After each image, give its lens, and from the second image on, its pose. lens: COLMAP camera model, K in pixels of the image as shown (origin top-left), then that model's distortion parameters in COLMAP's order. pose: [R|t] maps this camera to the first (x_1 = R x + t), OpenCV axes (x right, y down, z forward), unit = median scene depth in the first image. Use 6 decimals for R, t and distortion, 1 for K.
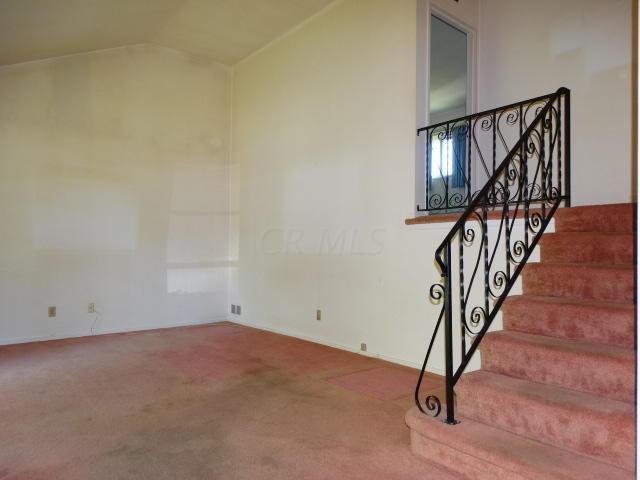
lens RADIAL K [[449.3, 0, 320.0], [0, 449.3, 240.0], [0, 0, 1]] dist [-0.005712, -0.001374]
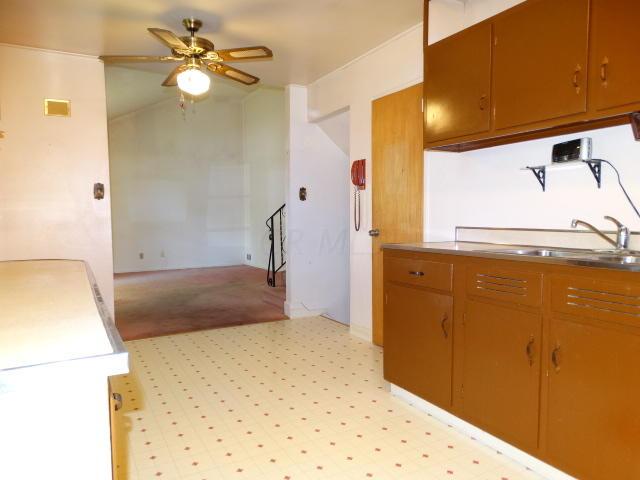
lens RADIAL K [[455.5, 0, 320.0], [0, 455.5, 240.0], [0, 0, 1]] dist [0.000207, 0.000920]
pose [[0.978496, -0.008163, -0.206104, 0.400156], [0.024052, 0.996916, 0.074705, -0.019946], [0.204858, -0.078055, 0.975674, -0.527148]]
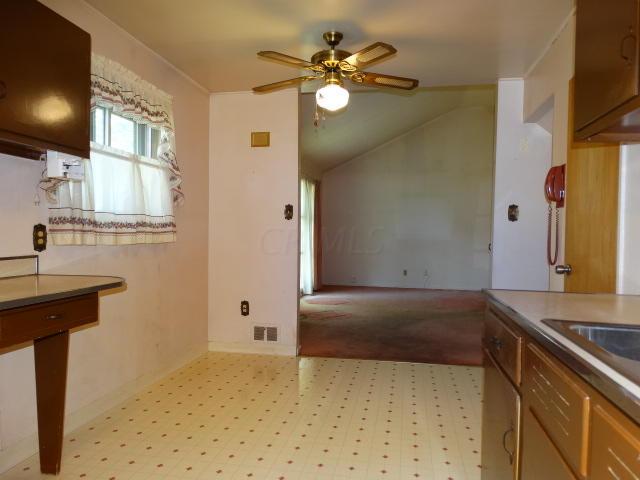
lens RADIAL K [[455.5, 0, 320.0], [0, 455.5, 240.0], [0, 0, 1]] dist [0.000207, 0.000920]
pose [[0.632056, 0.013121, -0.774812, 0.519725], [0.011117, 0.999600, 0.025997, -0.022834], [0.774843, -0.025045, 0.631658, -0.372881]]
